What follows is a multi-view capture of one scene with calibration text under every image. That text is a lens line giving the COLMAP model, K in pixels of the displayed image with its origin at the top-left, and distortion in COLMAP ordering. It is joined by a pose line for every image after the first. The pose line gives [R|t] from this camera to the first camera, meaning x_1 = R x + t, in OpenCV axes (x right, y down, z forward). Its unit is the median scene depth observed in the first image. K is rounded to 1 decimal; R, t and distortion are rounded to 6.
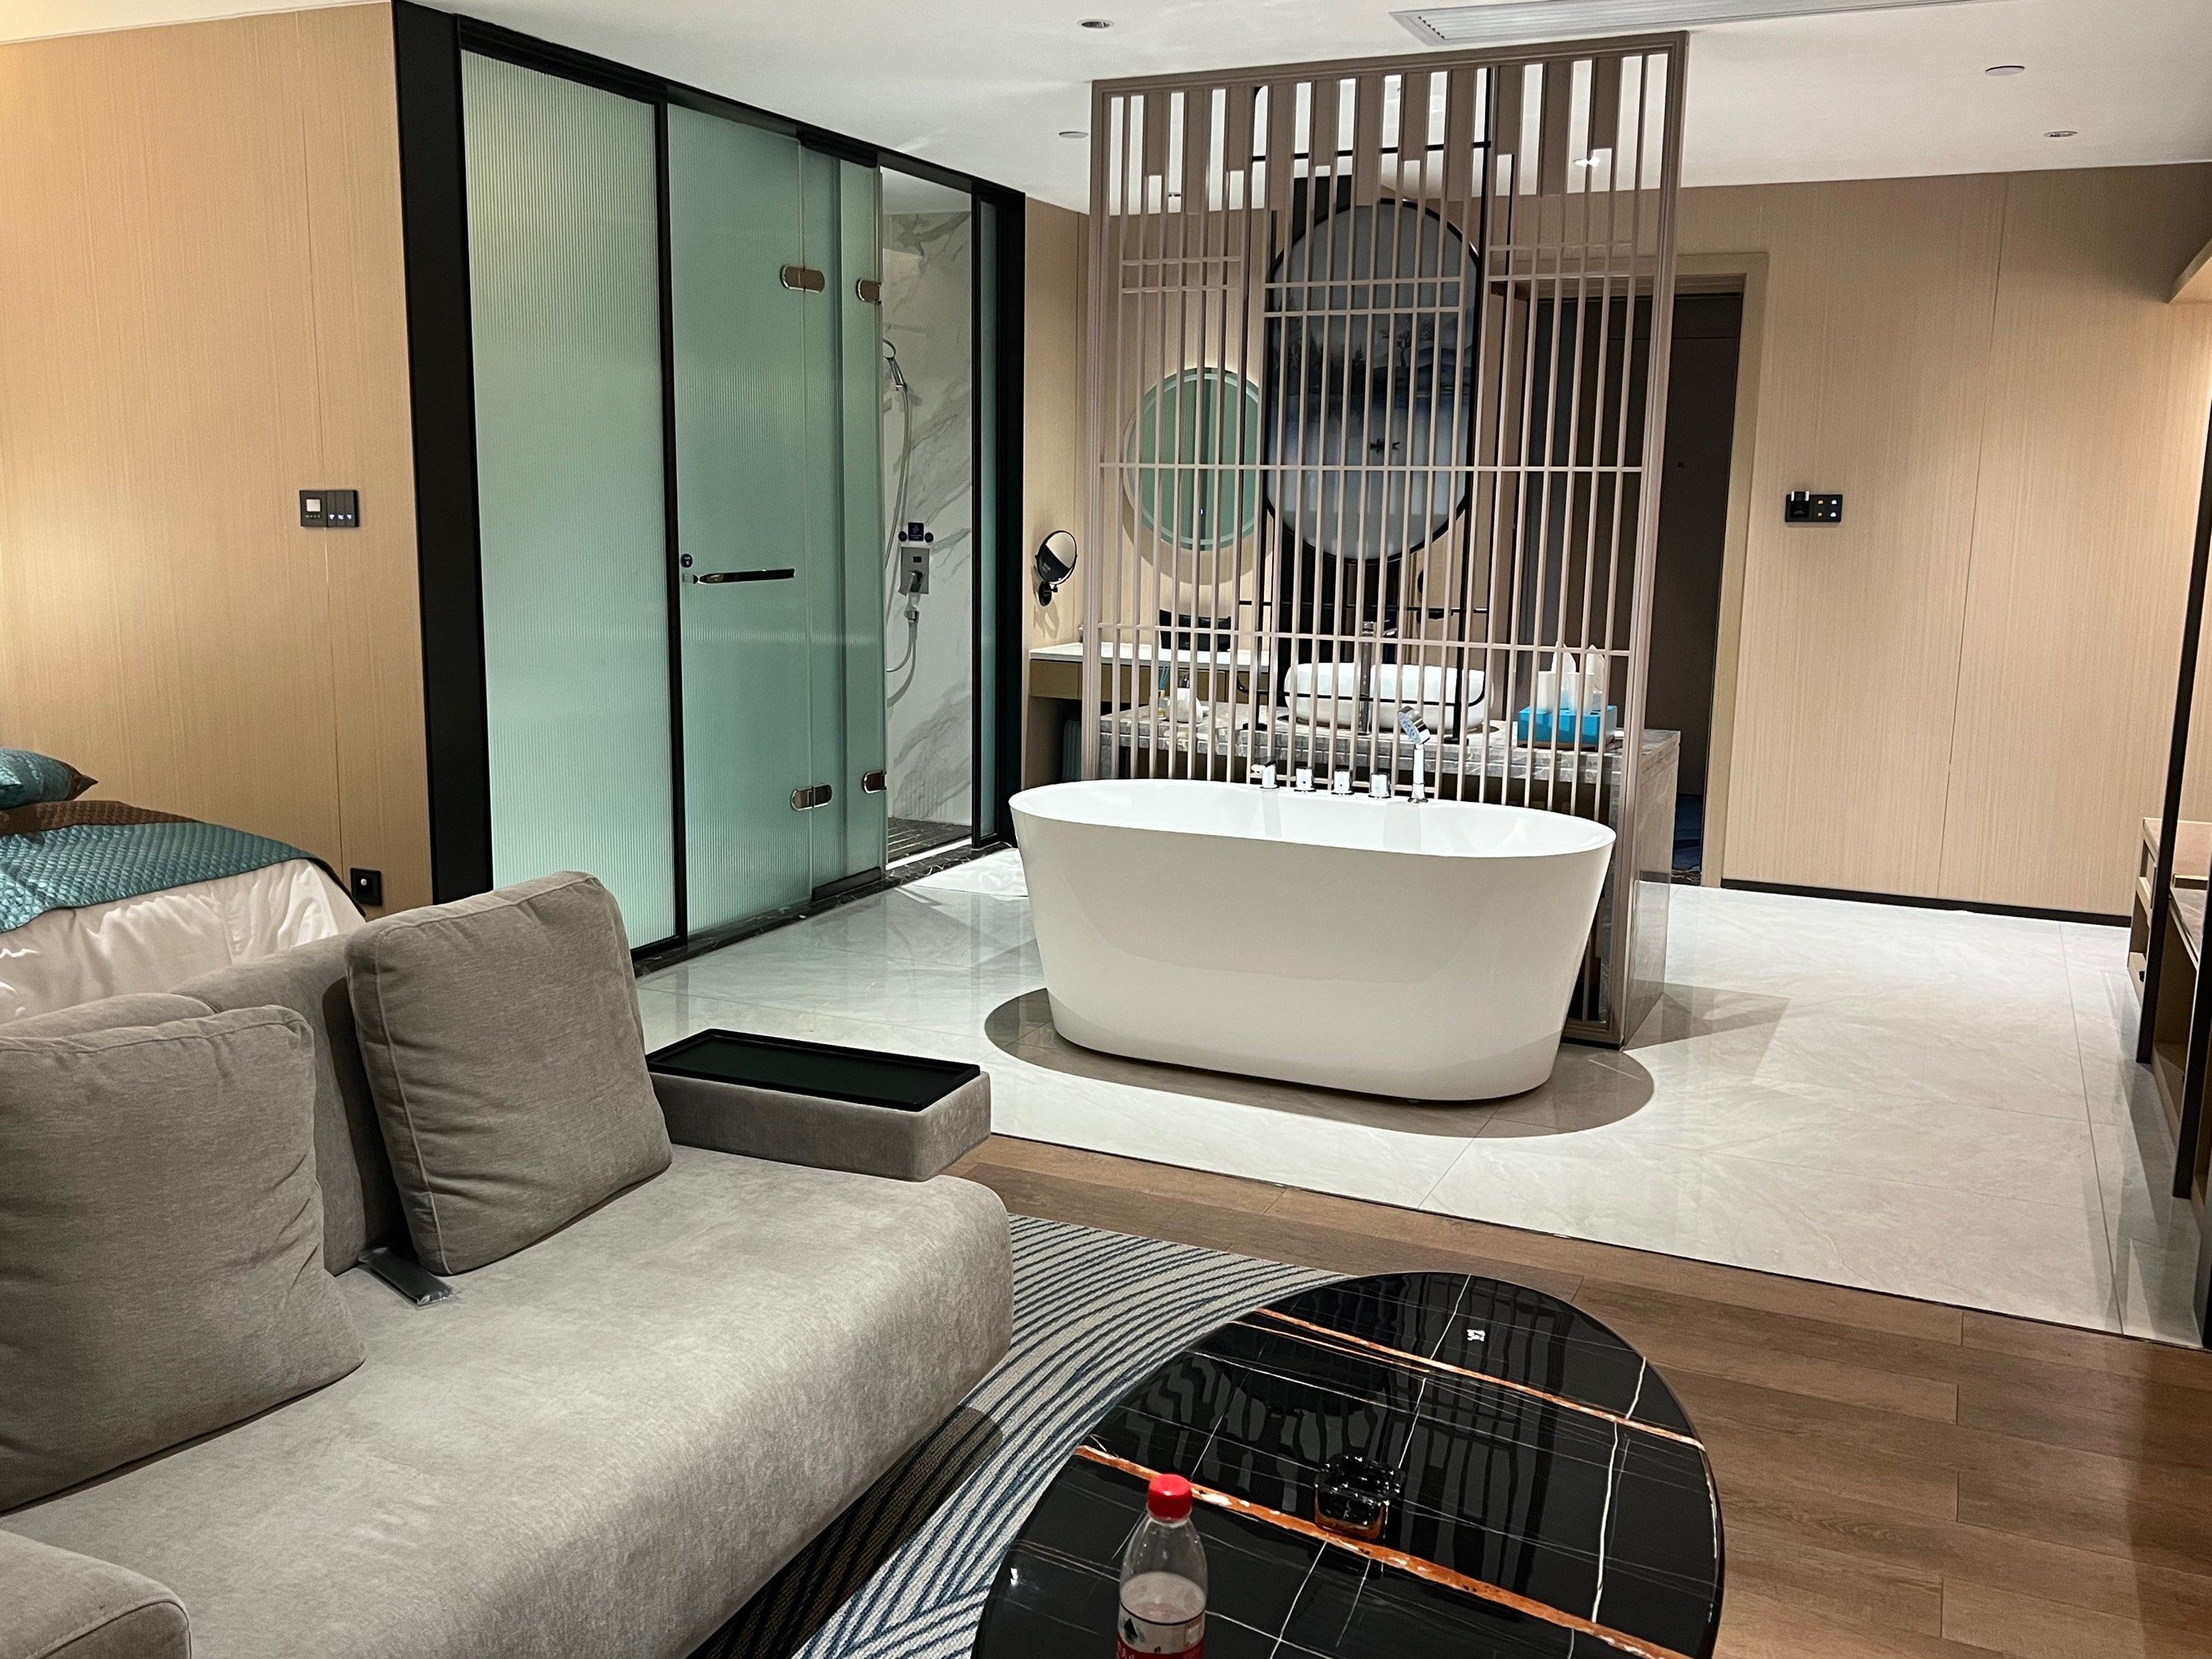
lens RADIAL K [[1855.5, 0, 1106.0], [0, 1855.5, 829.5], [0, 0, 1]] dist [-0.001019, 0.000828]
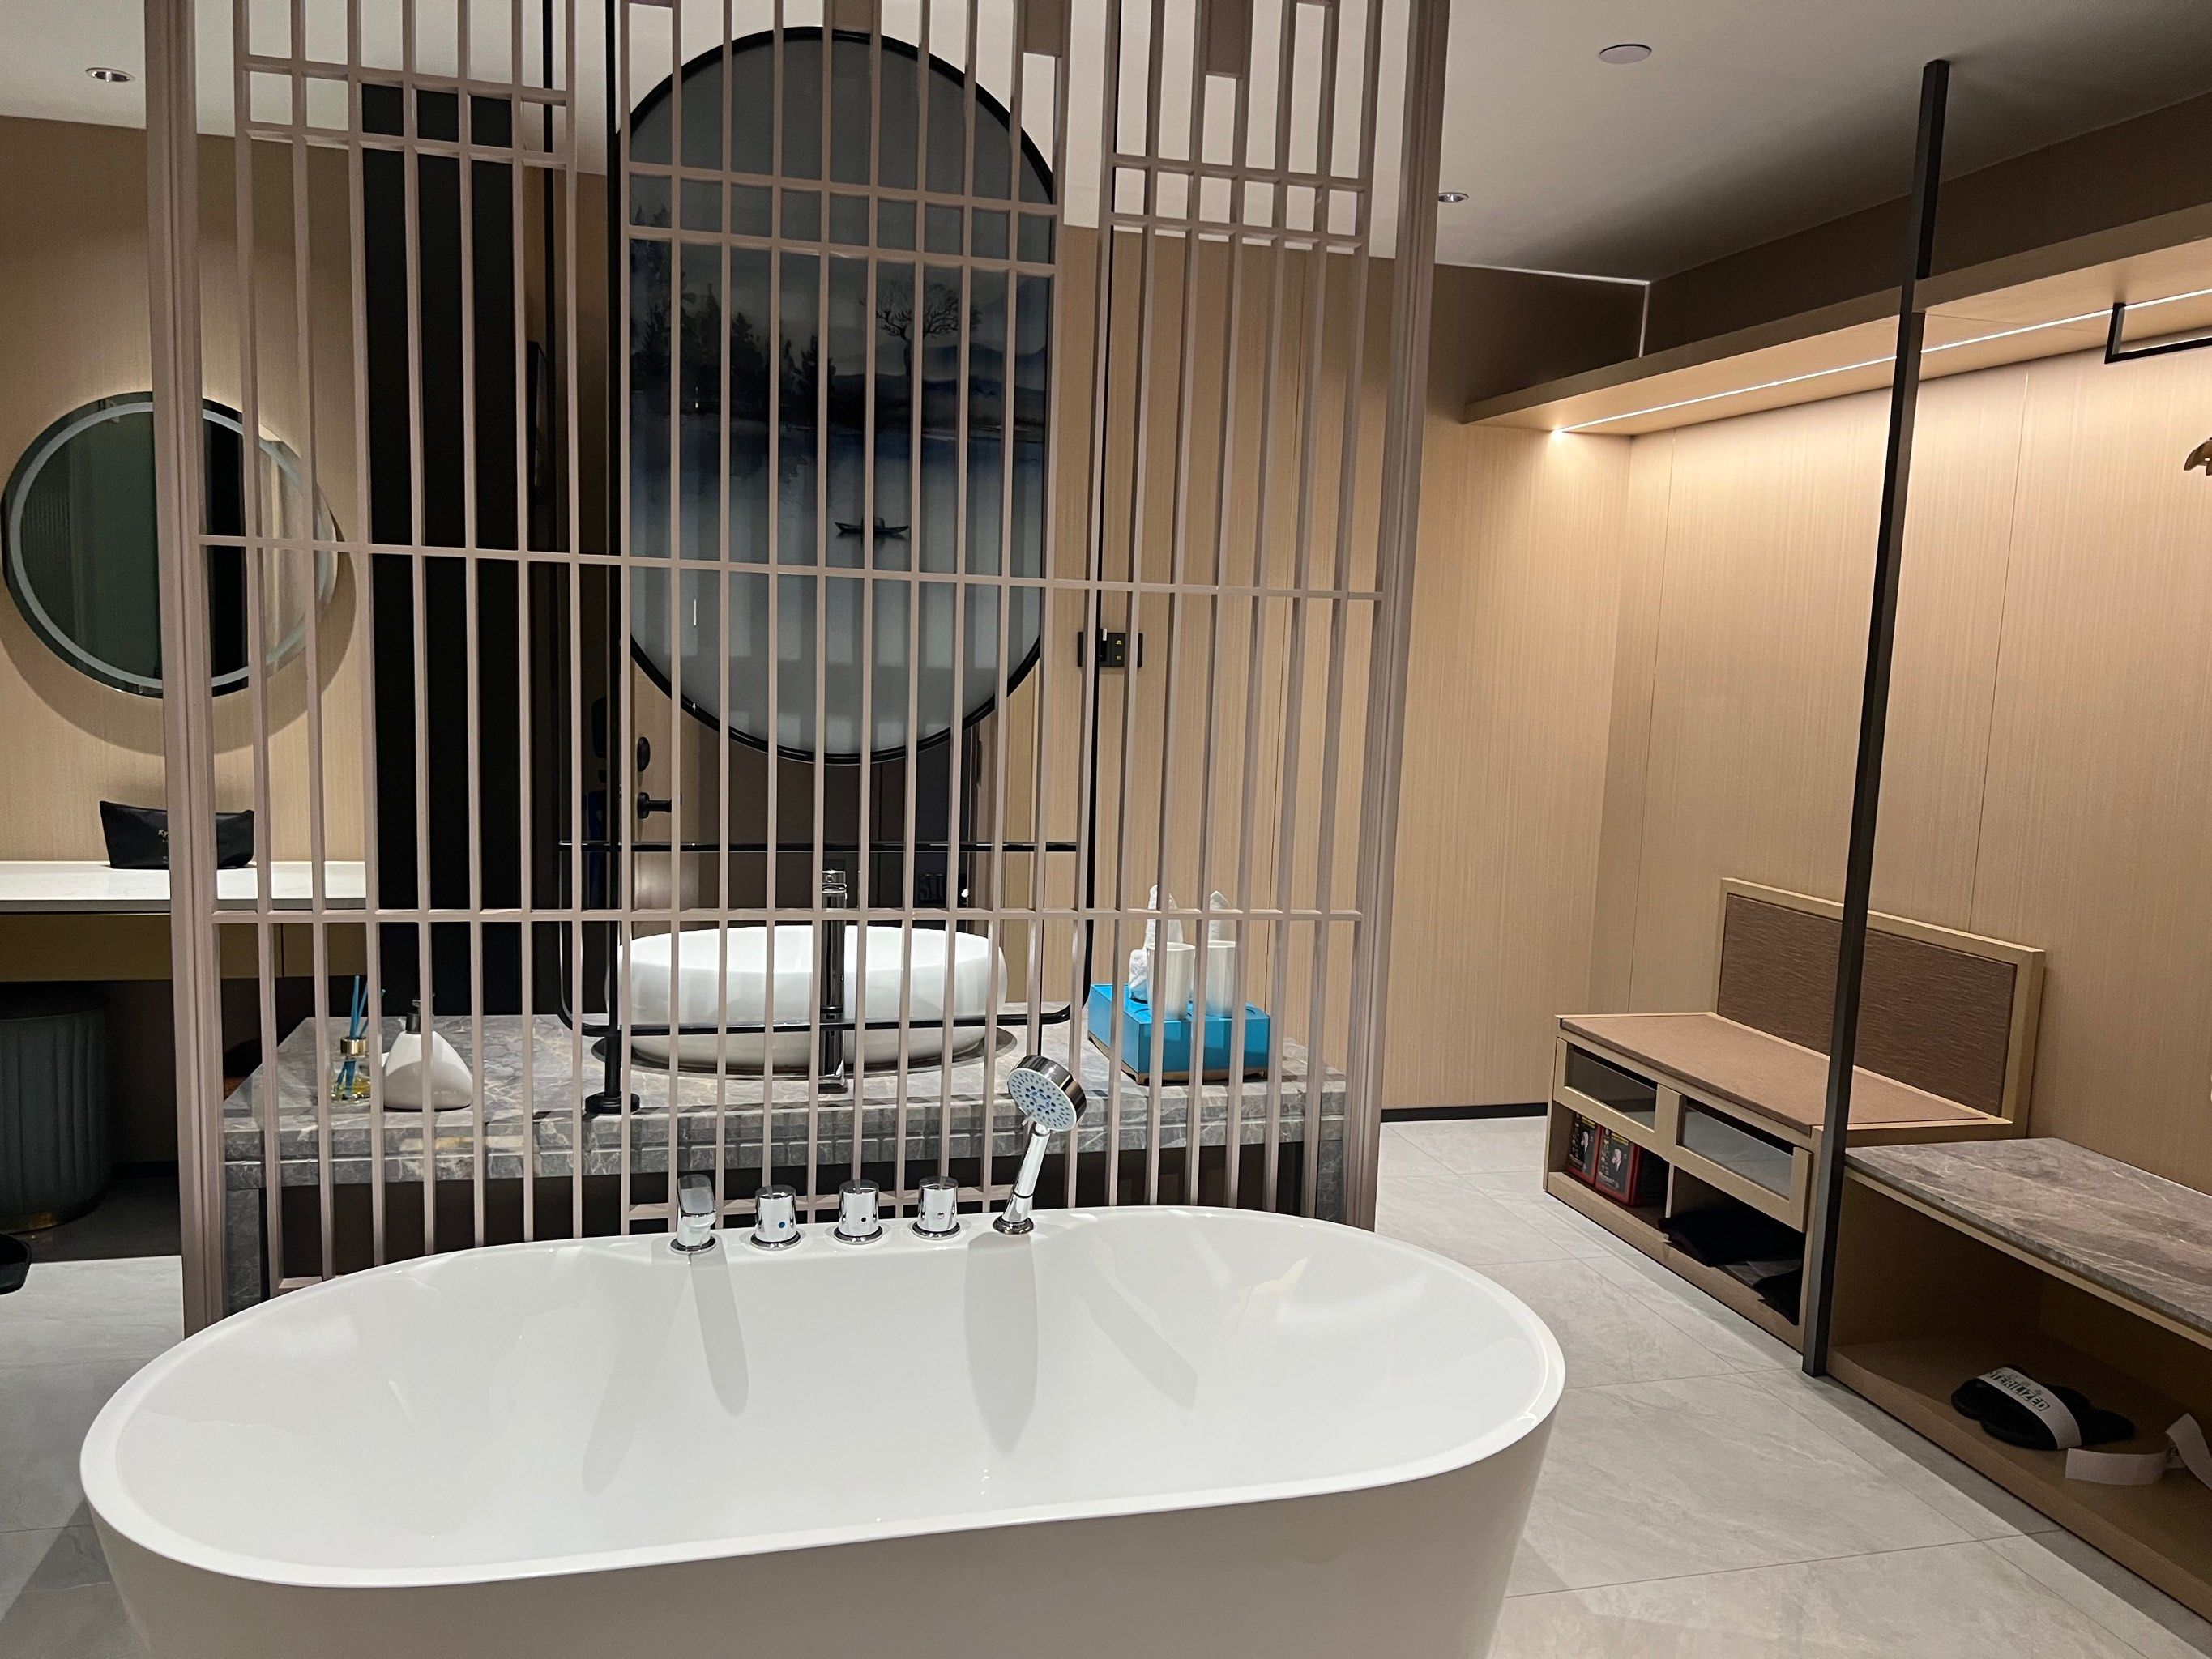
lens RADIAL K [[1683.7, 0, 1109.0], [0, 1683.7, 863.6], [0, 0, 1]] dist [0.071065, -0.000876]
pose [[0.757950, -0.077734, 0.647665, -0.106136], [0.088981, 0.995914, 0.015399, -0.119124], [-0.646216, 0.045958, 0.761770, 0.617679]]
